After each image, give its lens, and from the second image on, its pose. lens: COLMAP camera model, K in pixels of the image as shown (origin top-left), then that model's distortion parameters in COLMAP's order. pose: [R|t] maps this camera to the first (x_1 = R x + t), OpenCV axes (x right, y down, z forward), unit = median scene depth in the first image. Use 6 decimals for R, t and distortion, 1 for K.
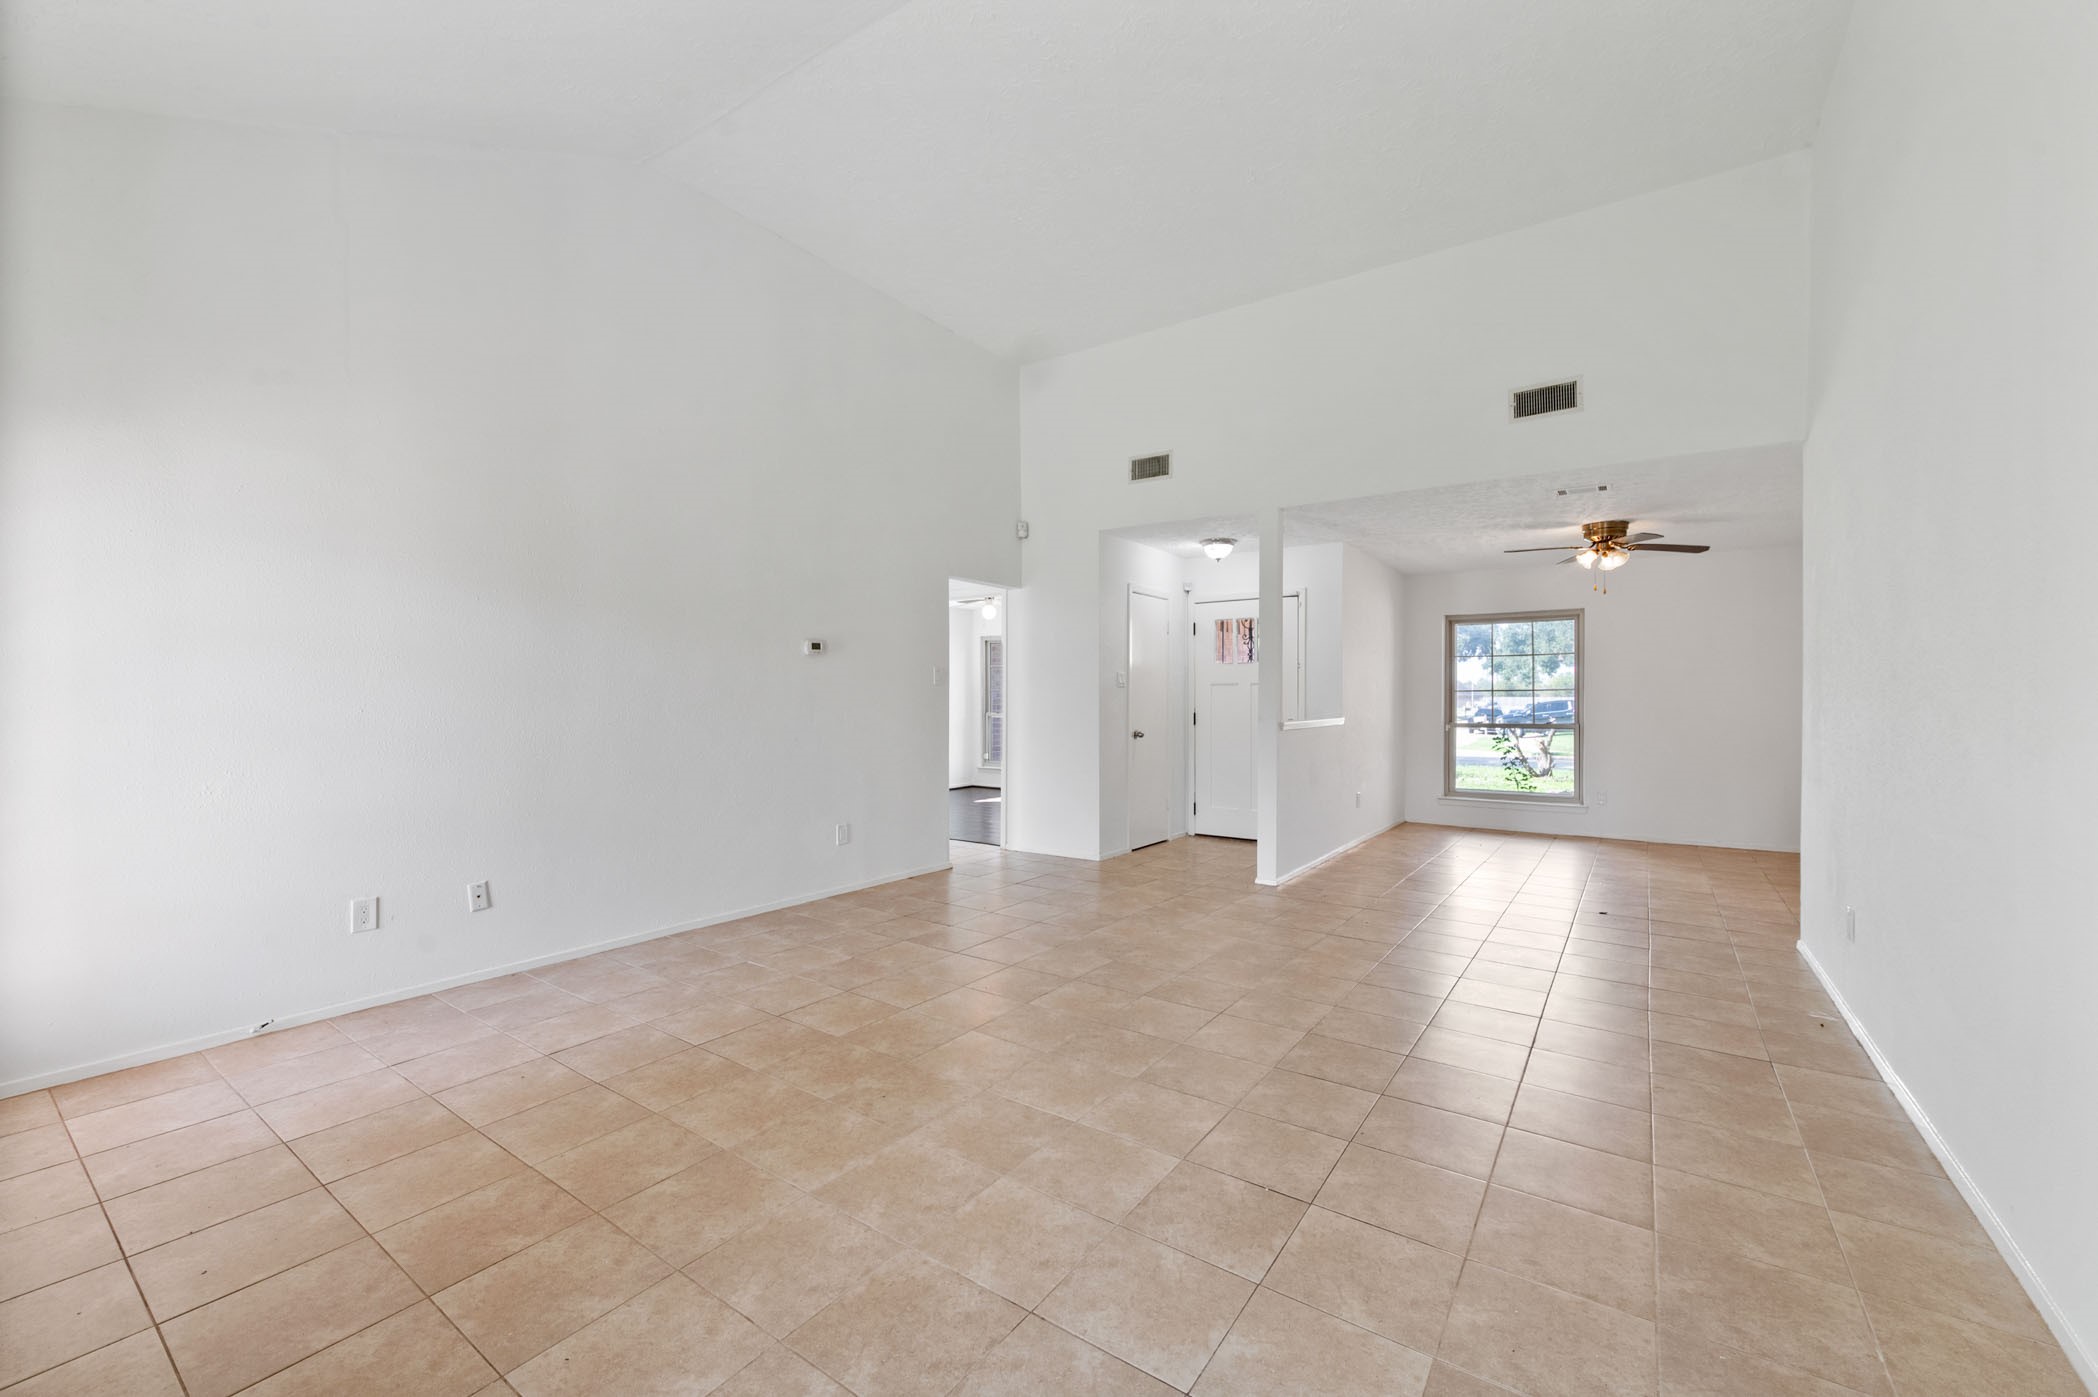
lens RADIAL K [[836.8, 0, 1049.0], [0, 836.8, 698.5], [0, 0, 1]] dist [-0.004390, -0.000403]
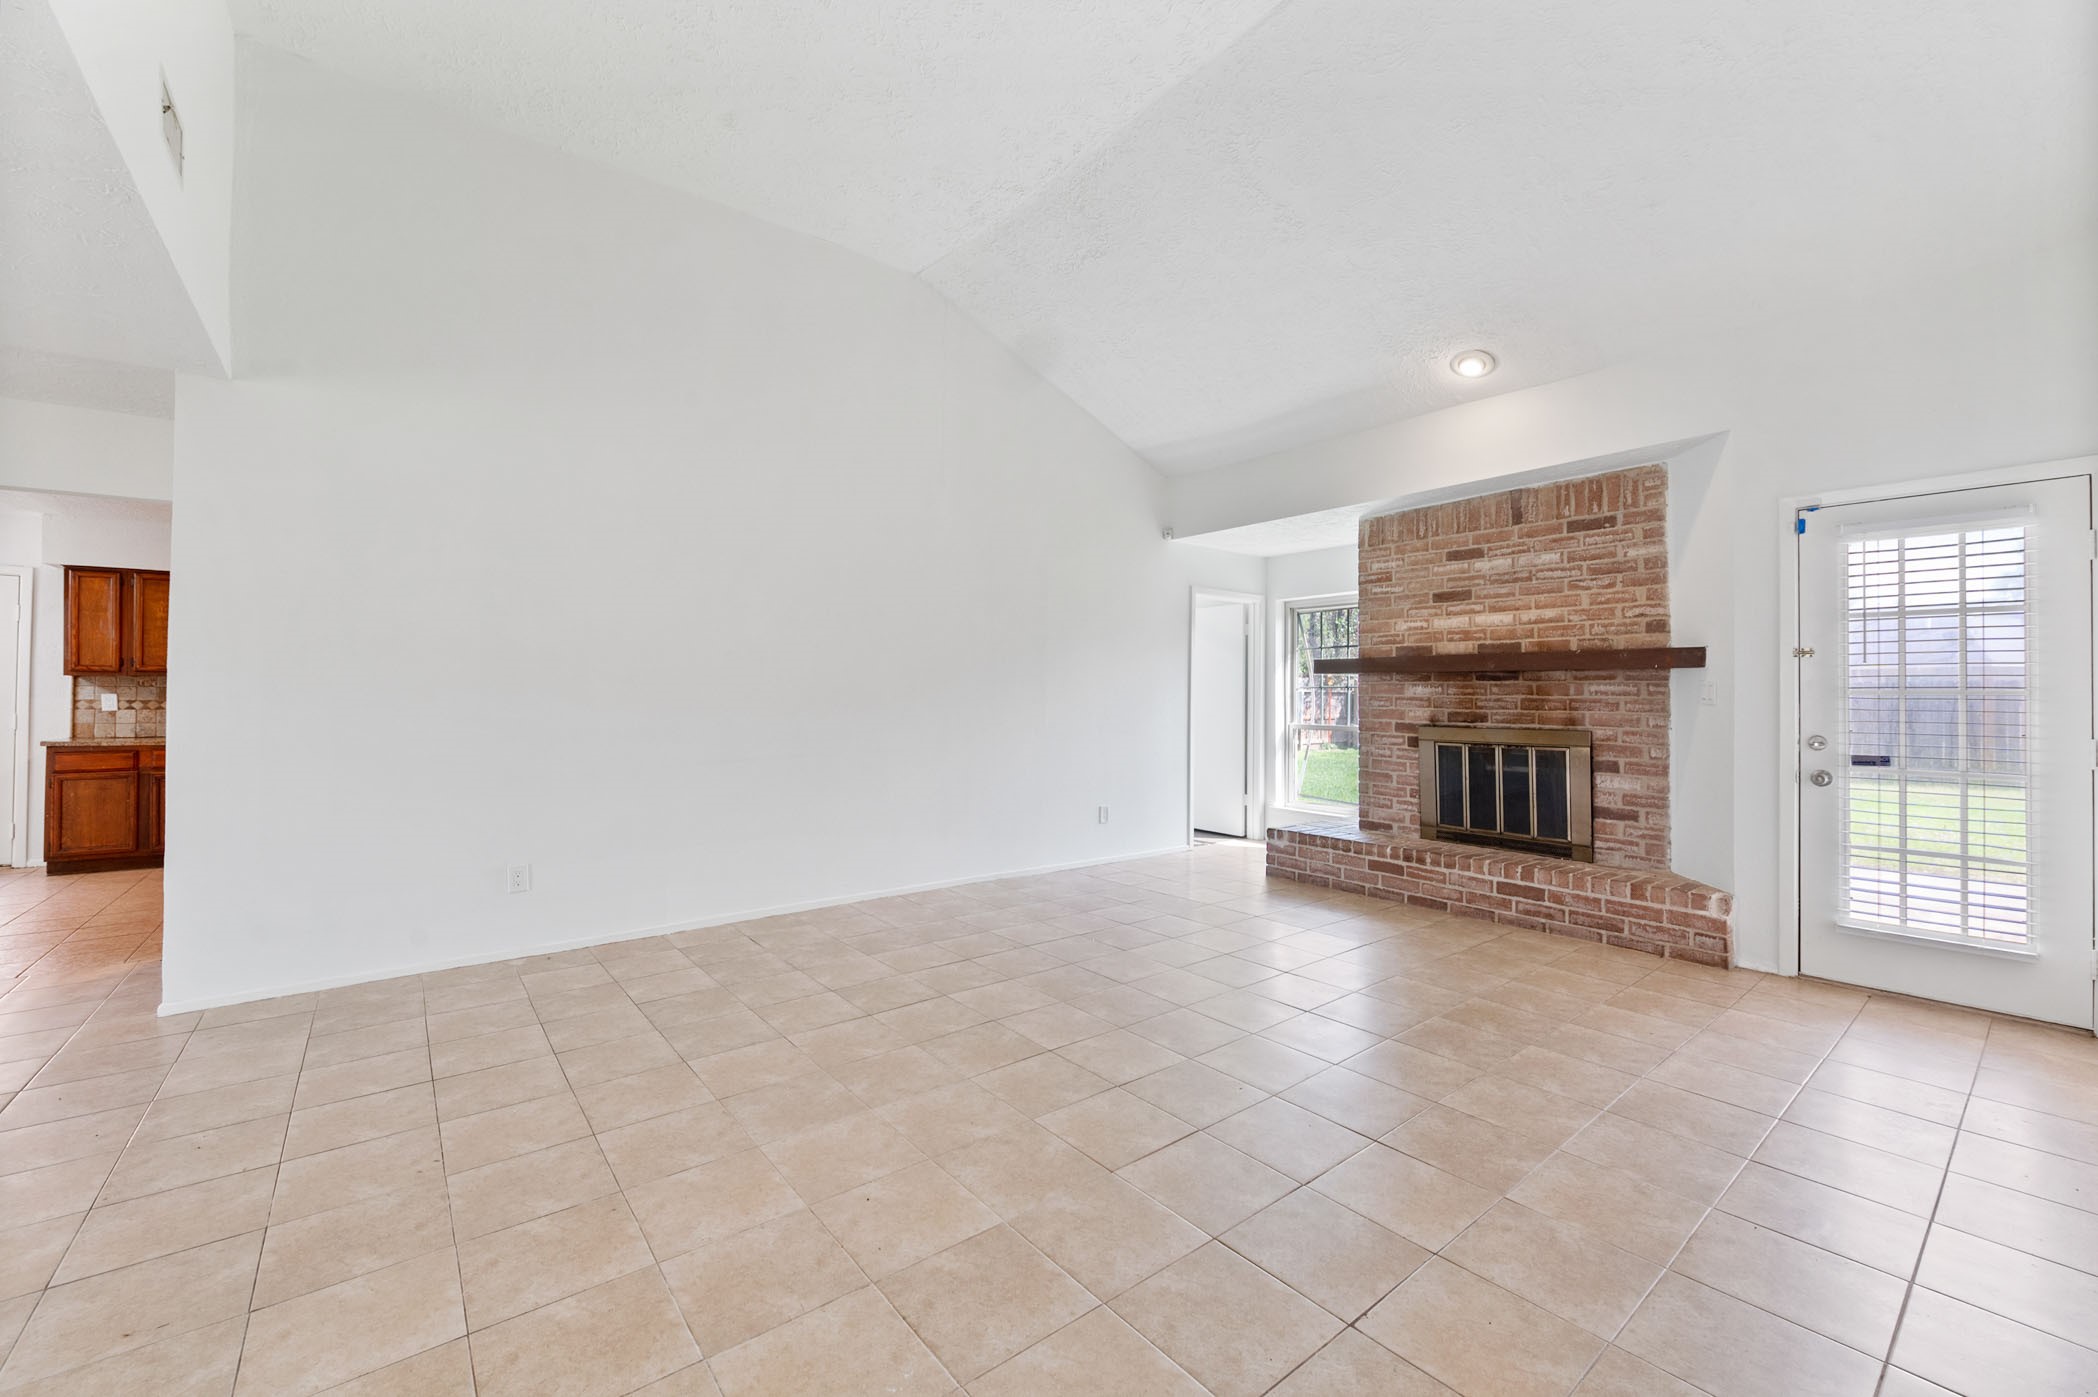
lens RADIAL K [[842.8, 0, 1044.5], [0, 842.8, 681.4], [0, 0, 1]] dist [-0.007038, -0.000074]
pose [[-0.960008, -0.001120, 0.279970, -0.141991], [-0.006657, 0.999801, -0.018825, -0.001090], [-0.279893, -0.019936, -0.959824, 2.166055]]
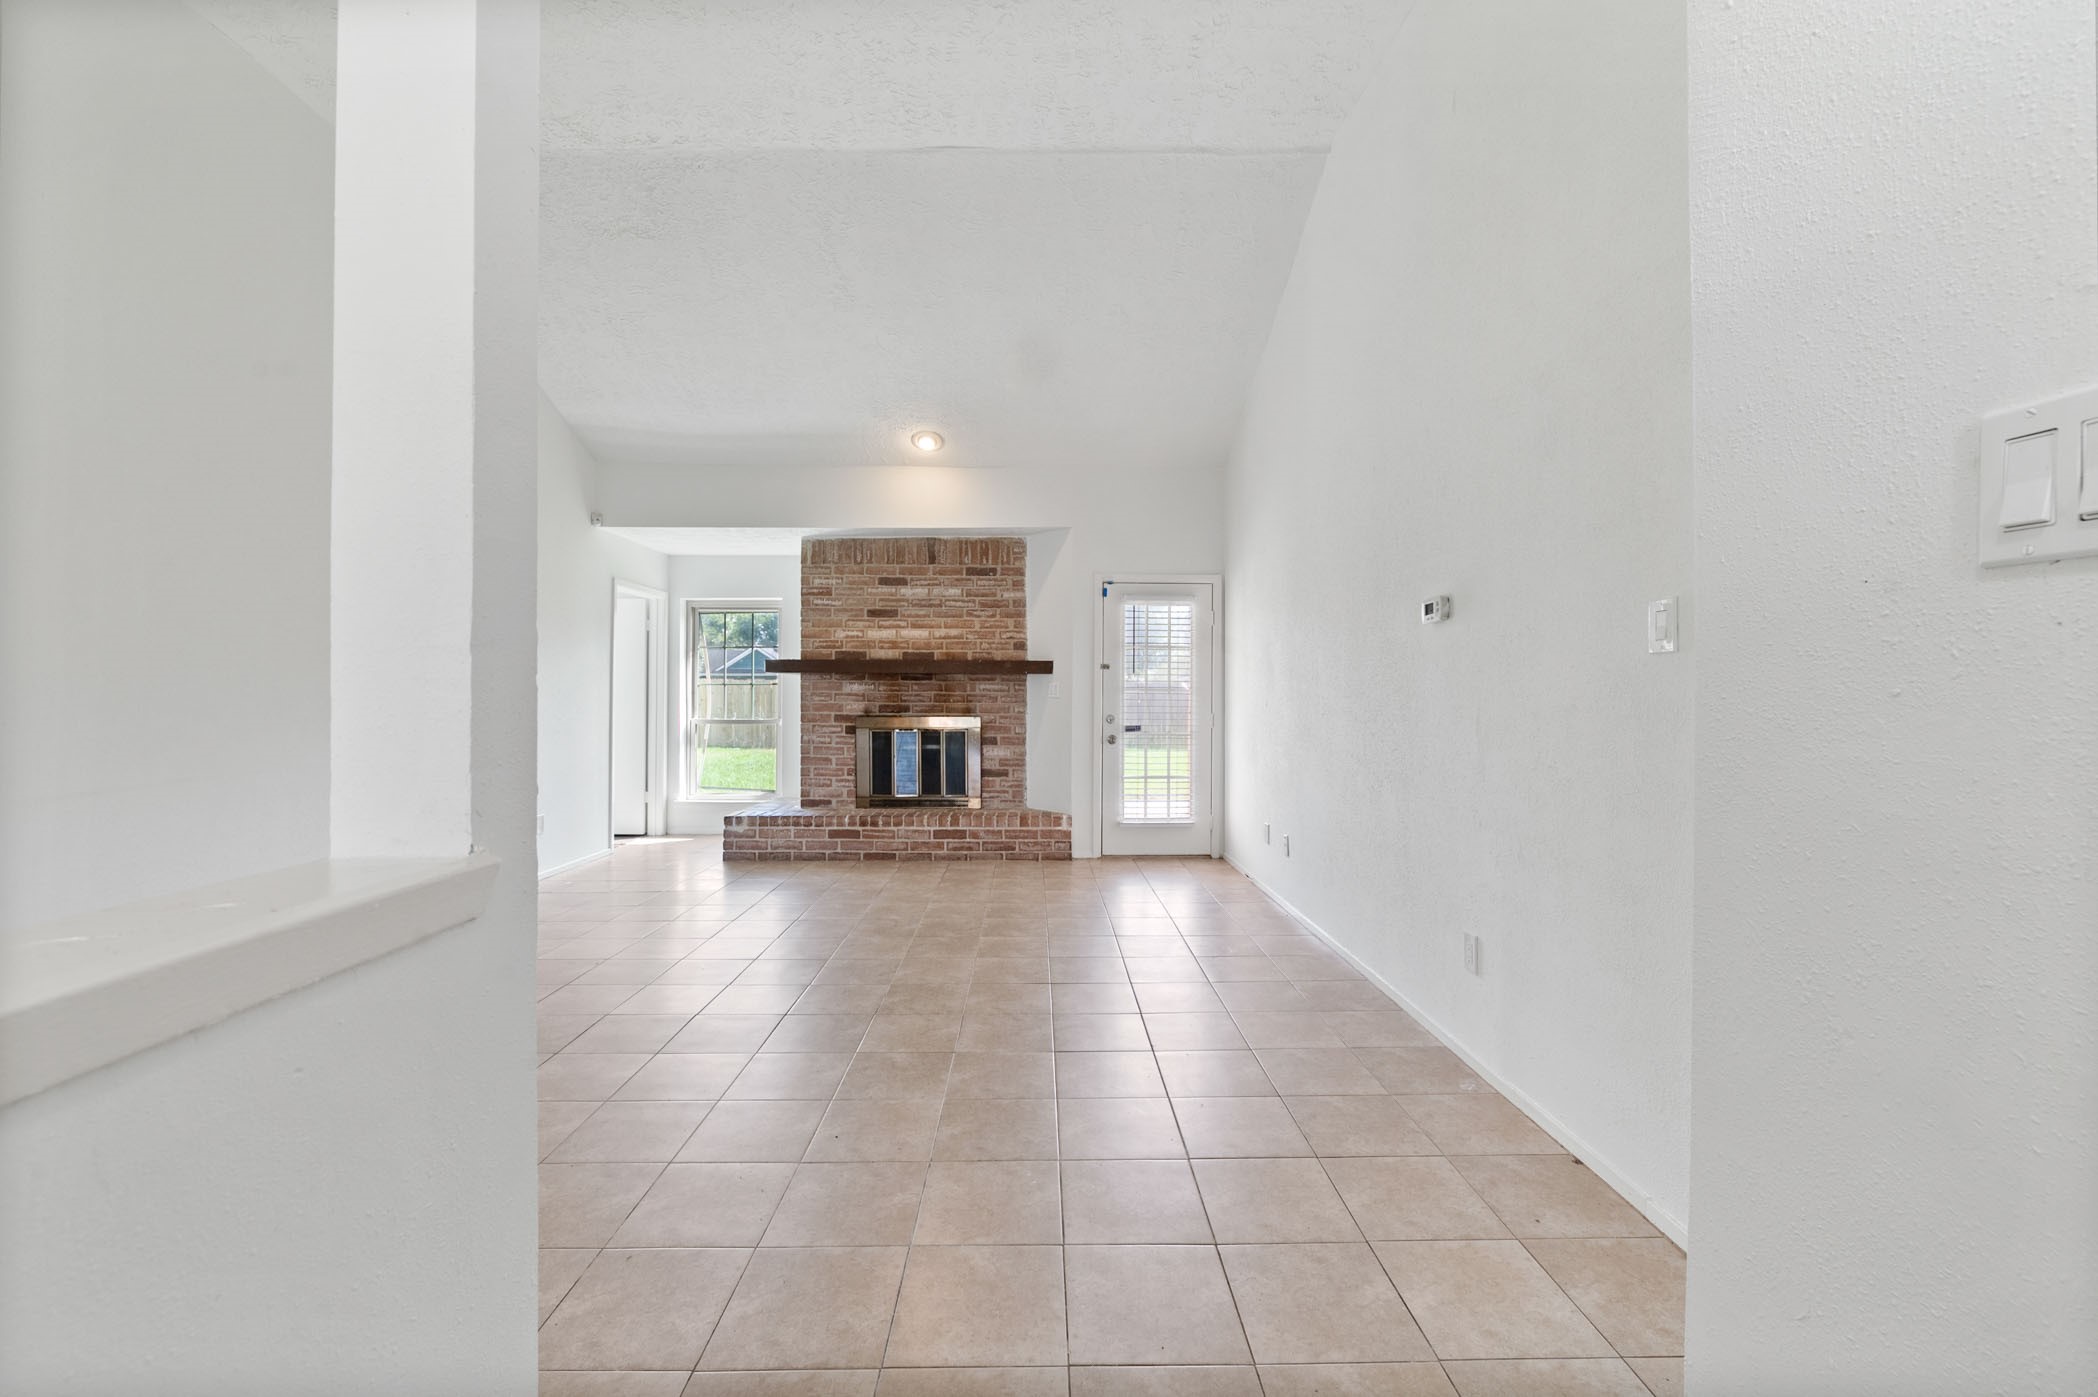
lens RADIAL K [[841.4, 0, 1046.1], [0, 841.4, 684.6], [0, 0, 1]] dist [-0.003092, -0.000114]
pose [[-0.807662, -0.009709, -0.589566, 0.516117], [-0.002151, 0.999906, -0.013520, -0.000177], [0.589642, -0.009652, -0.807607, 2.292686]]
